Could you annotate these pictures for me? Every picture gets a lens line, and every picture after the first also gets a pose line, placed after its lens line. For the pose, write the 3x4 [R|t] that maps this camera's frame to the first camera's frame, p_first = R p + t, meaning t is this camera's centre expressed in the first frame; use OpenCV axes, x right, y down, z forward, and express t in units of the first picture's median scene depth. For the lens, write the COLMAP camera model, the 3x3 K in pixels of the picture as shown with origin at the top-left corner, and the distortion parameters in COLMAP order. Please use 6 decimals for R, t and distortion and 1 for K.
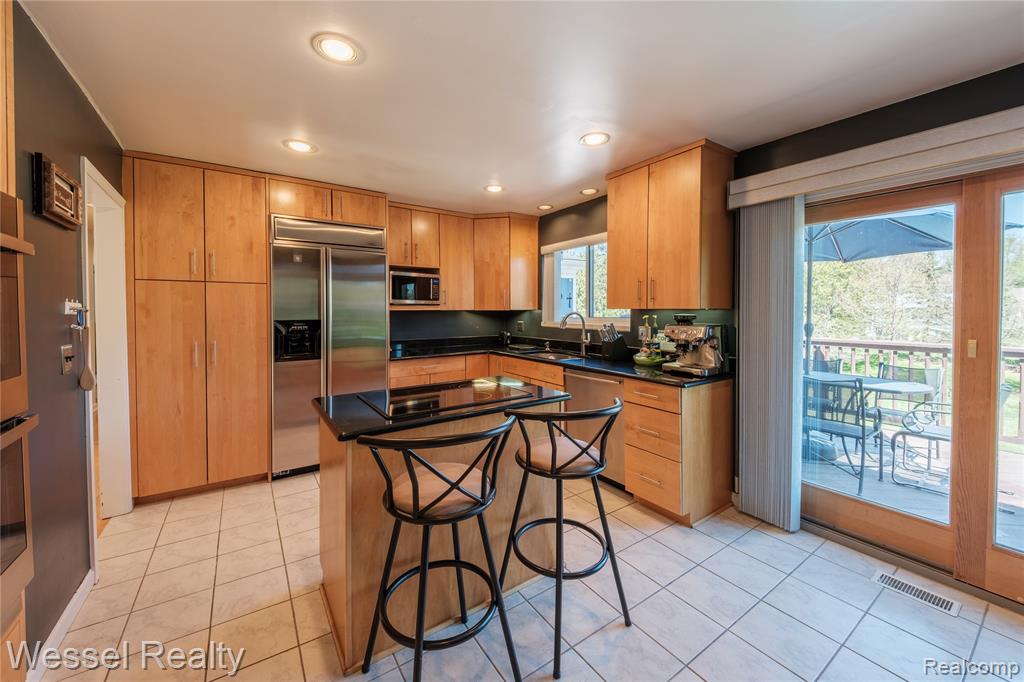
lens RADIAL K [[397.0, 0, 510.9], [0, 397.0, 313.0], [0, 0, 1]] dist [0.011723, -0.007627]
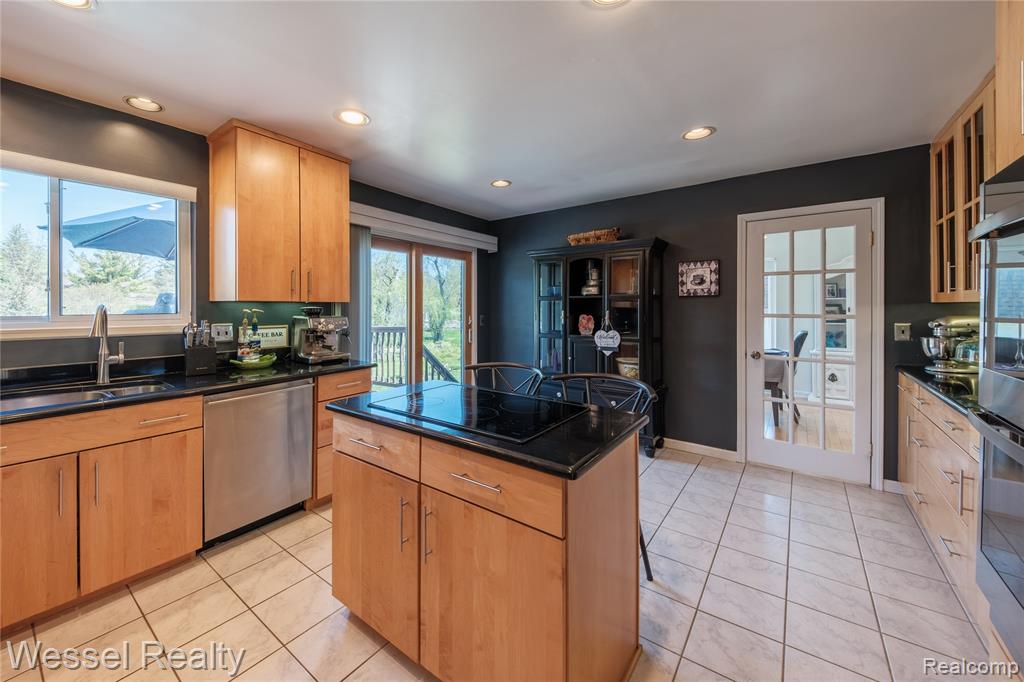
lens RADIAL K [[397.0, 0, 493.3], [0, 397.0, 305.9], [0, 0, 1]] dist [0.011723, -0.007627]
pose [[-0.323829, 0.002437, 0.946112, -0.615706], [0.007252, 0.999974, -0.000093, 0.001940], [-0.946088, 0.006831, -0.323838, 0.784559]]
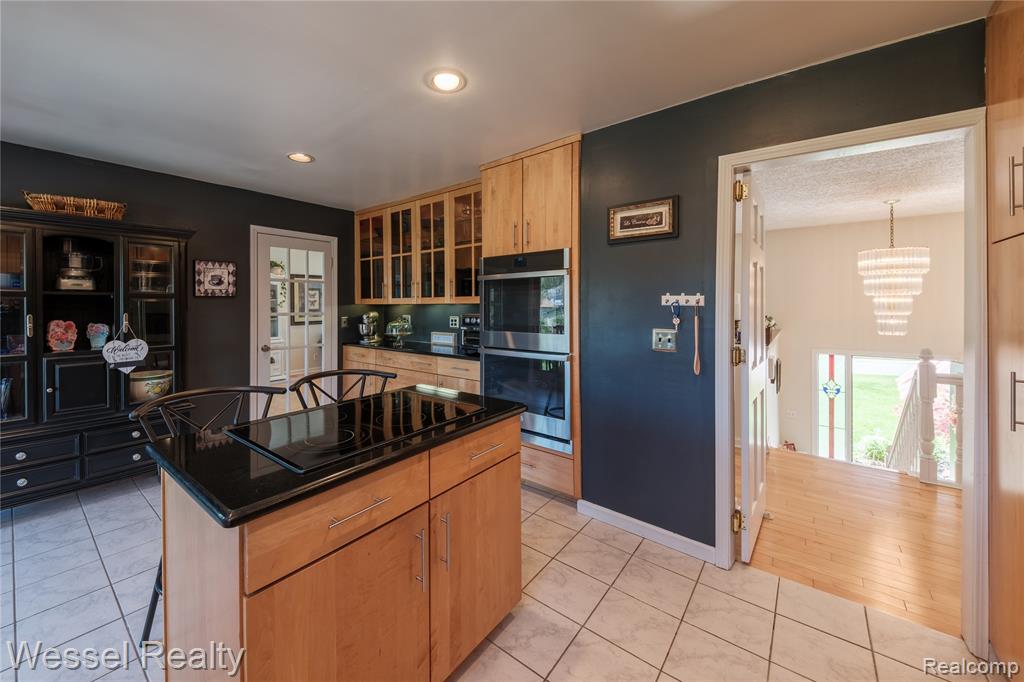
lens RADIAL K [[372.3, 0, 473.0], [0, 372.3, 304.6], [0, 0, 1]] dist [0.002737, 0.000086]
pose [[-0.958540, 0.003016, -0.284943, -0.108589], [0.001589, 0.999985, 0.005239, -0.003537], [0.284955, 0.004569, -0.958530, 1.092773]]
